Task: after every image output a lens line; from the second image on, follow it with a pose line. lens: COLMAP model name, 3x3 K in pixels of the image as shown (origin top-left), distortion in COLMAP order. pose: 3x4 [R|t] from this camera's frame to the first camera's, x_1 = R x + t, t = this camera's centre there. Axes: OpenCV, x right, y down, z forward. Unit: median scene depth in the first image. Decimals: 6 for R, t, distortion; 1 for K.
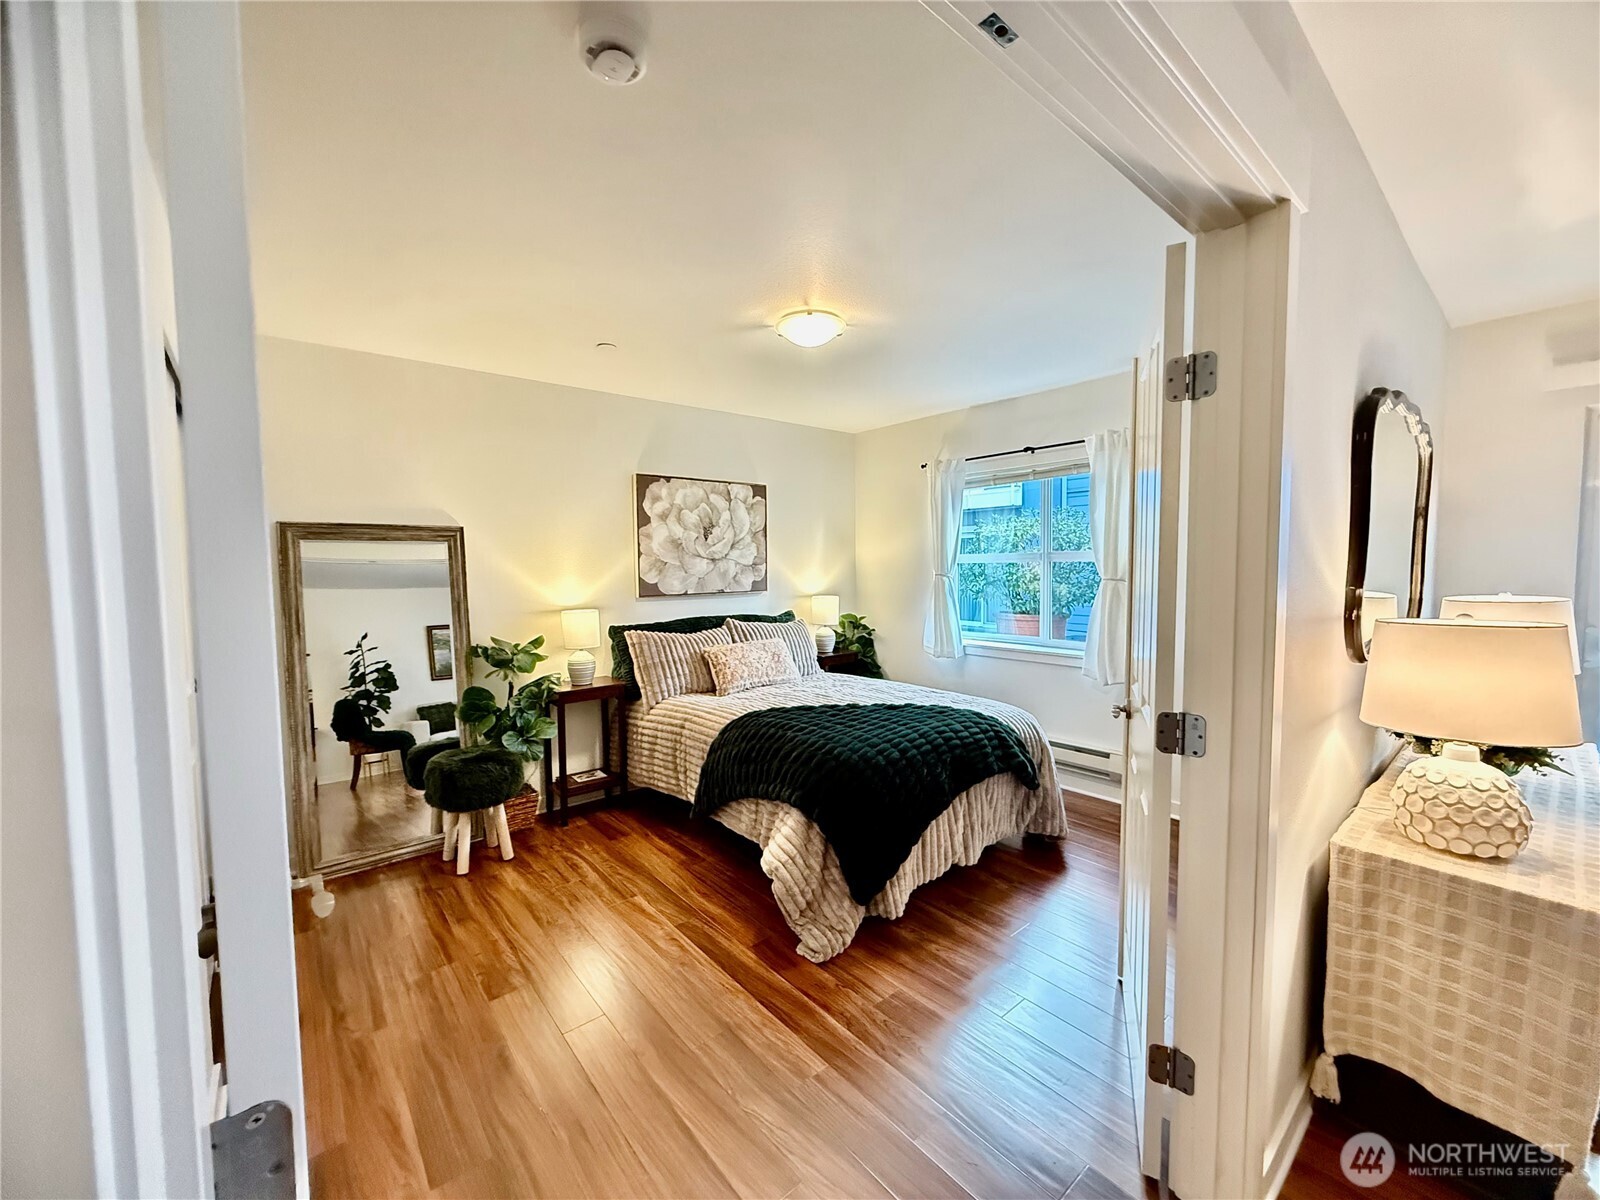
lens RADIAL K [[636.3, 0, 793.1], [0, 636.3, 602.4], [0, 0, 1]] dist [0.001814, -0.000447]
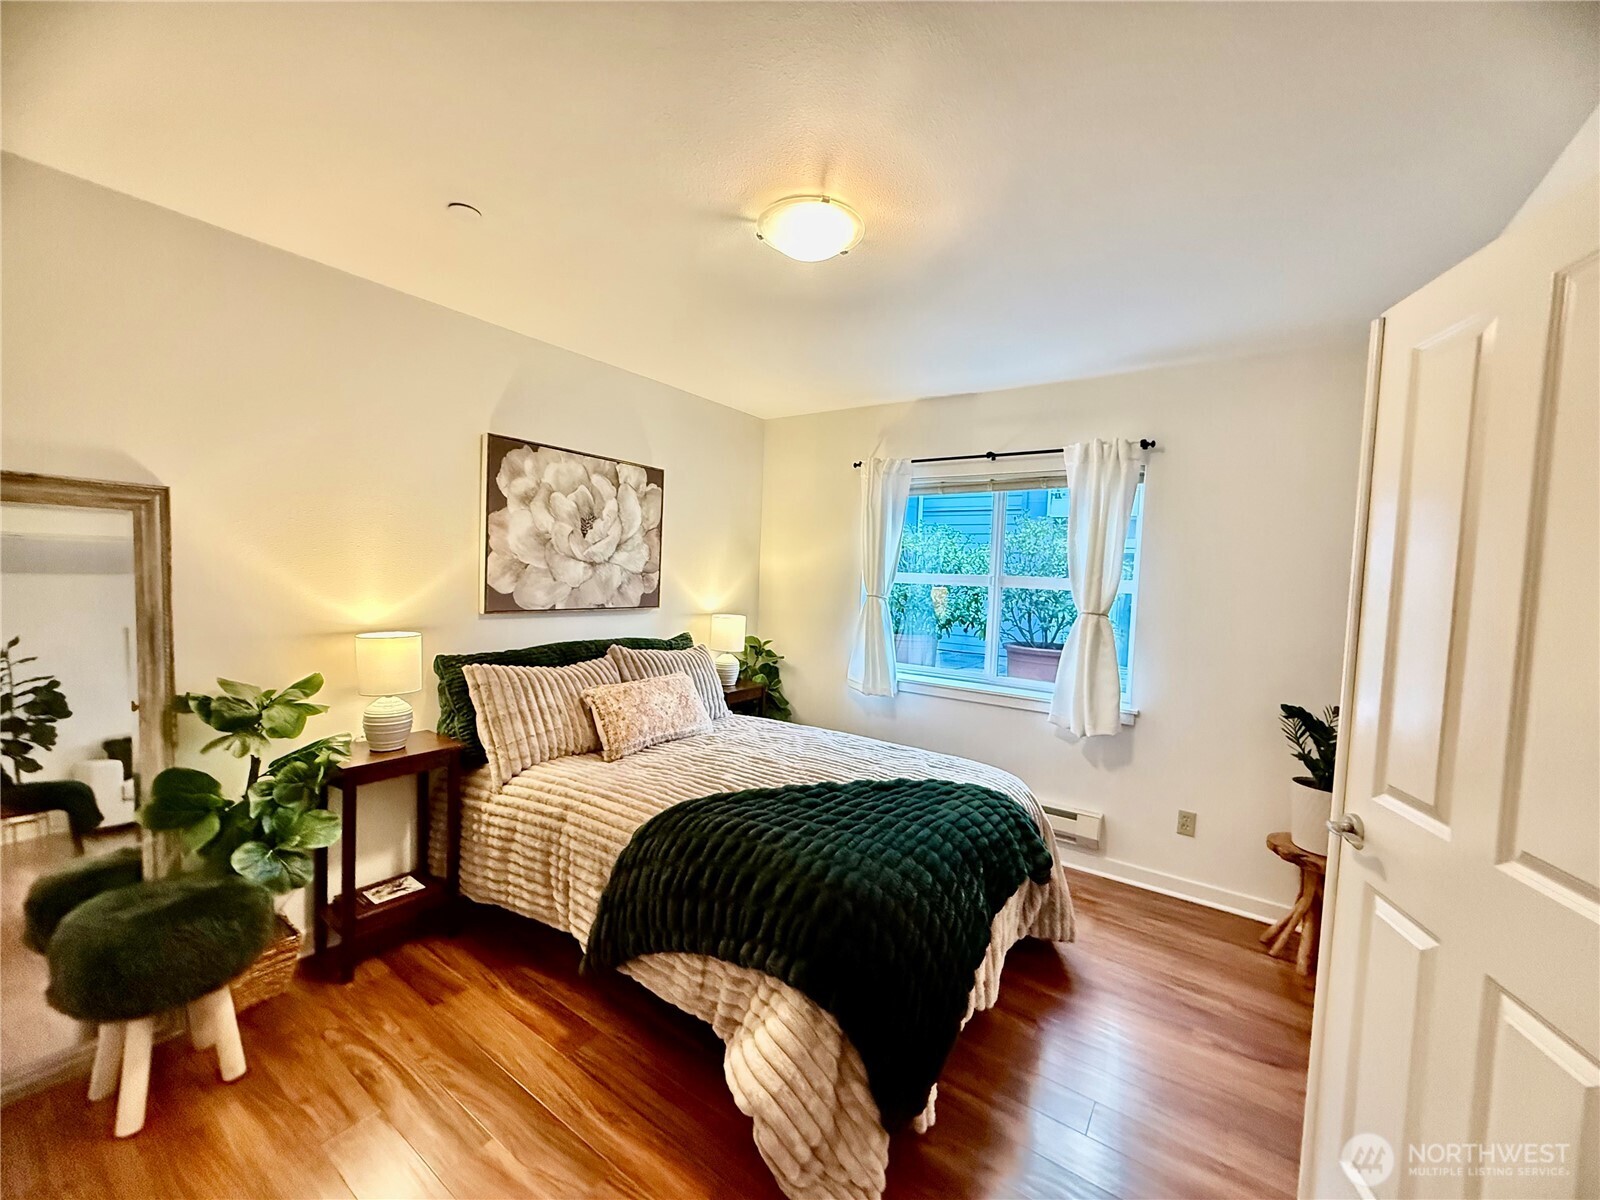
lens RADIAL K [[636.3, 0, 793.1], [0, 636.3, 602.4], [0, 0, 1]] dist [0.001814, -0.000447]
pose [[0.962775, 0.037878, 0.267636, -0.117001], [-0.035980, 0.999281, -0.011995, -0.026022], [-0.267898, 0.001919, 0.963445, 0.275121]]
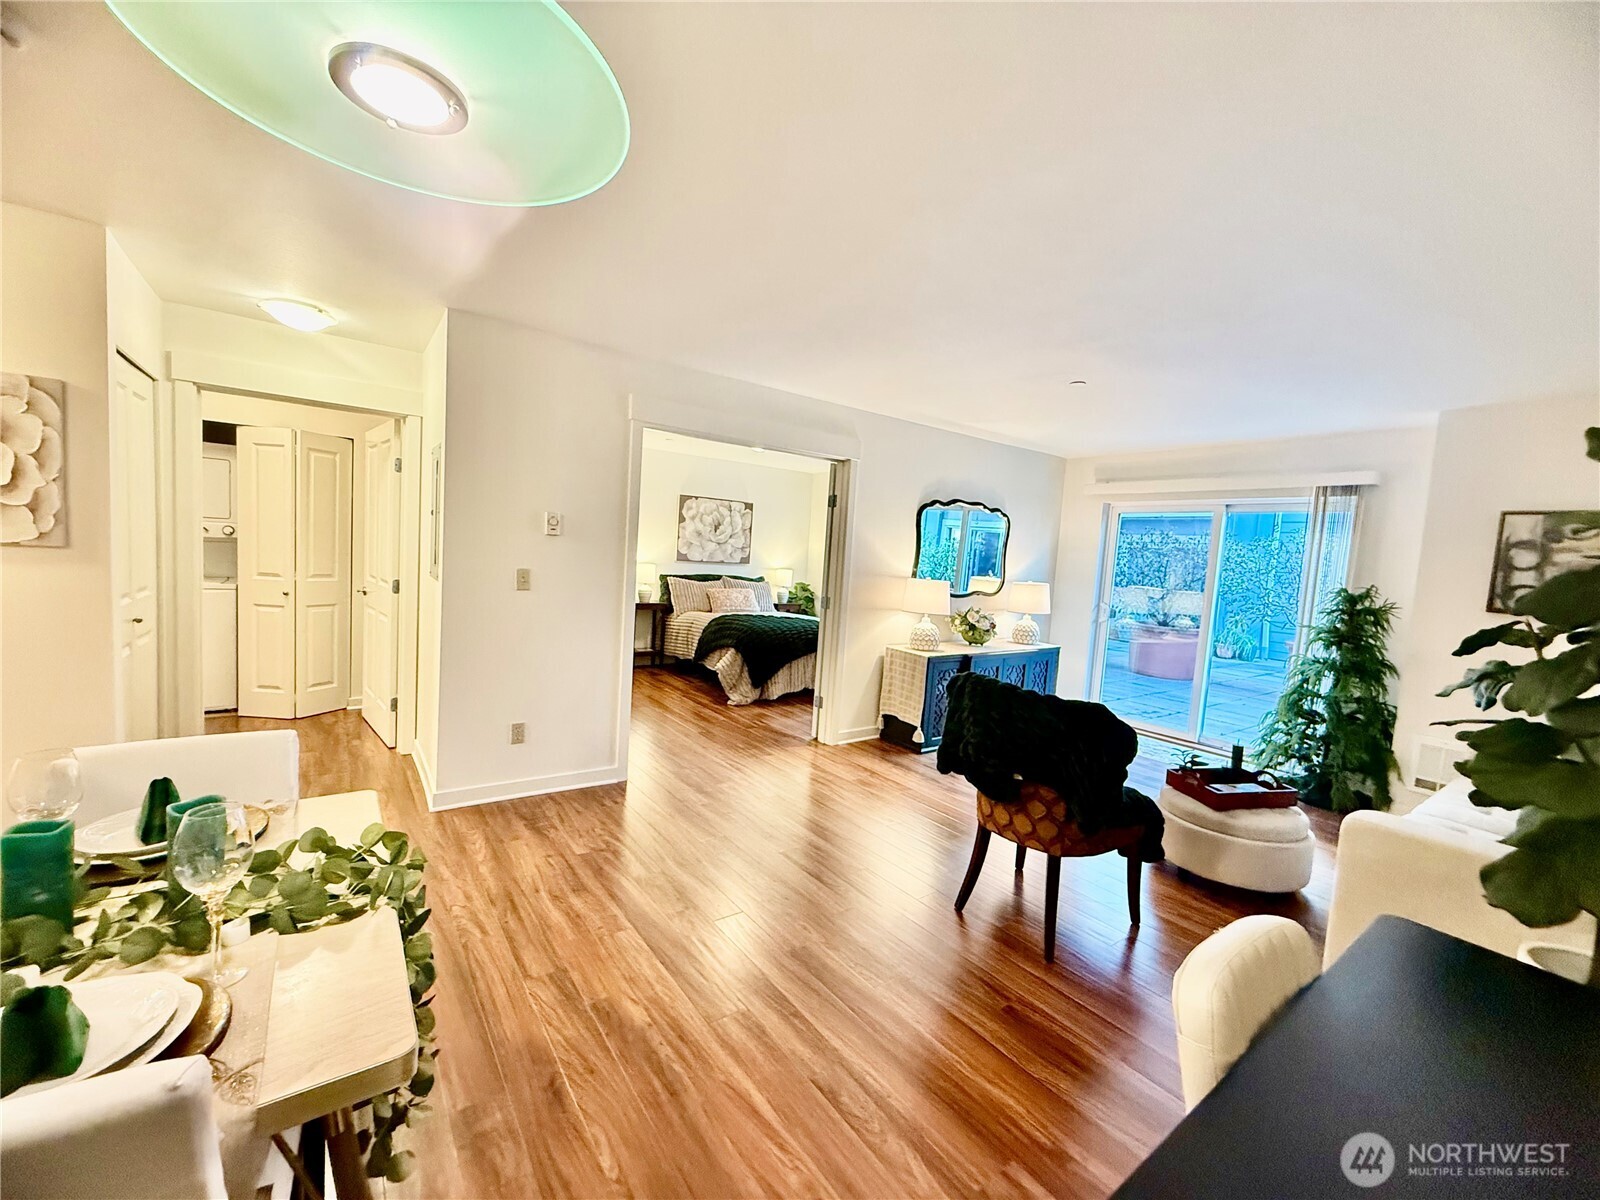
lens RADIAL K [[638.1, 0, 795.9], [0, 638.1, 599.1], [0, 0, 1]] dist [-0.000121, -0.000387]
pose [[0.995438, 0.077540, -0.055596, 0.243798], [-0.076902, 0.996947, 0.013529, 0.058422], [0.056476, -0.009192, 0.998362, -0.943799]]
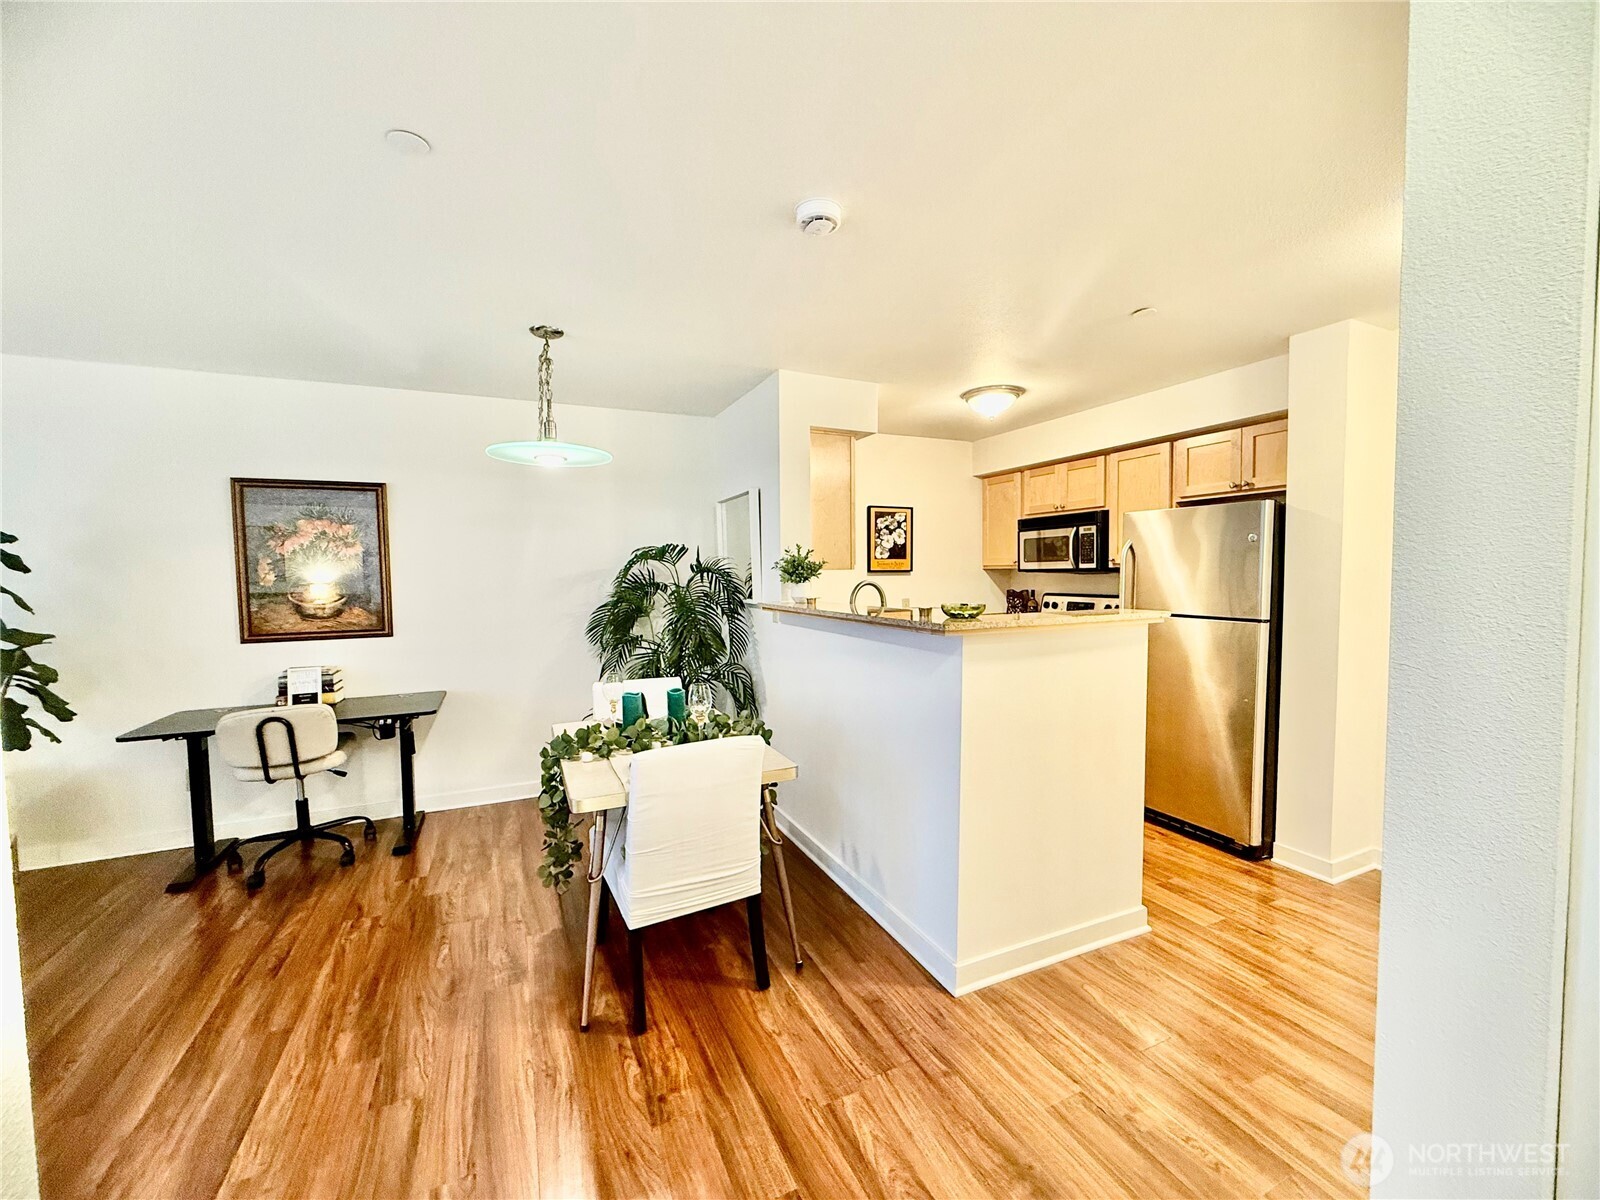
lens RADIAL K [[634.3, 0, 794.1], [0, 634.3, 602.9], [0, 0, 1]] dist [-0.000397, -0.000511]
pose [[-0.964109, 0.008850, 0.265358, -0.400557], [0.039043, 0.993305, 0.108724, 0.009764], [-0.262619, 0.115183, -0.958000, -0.053693]]
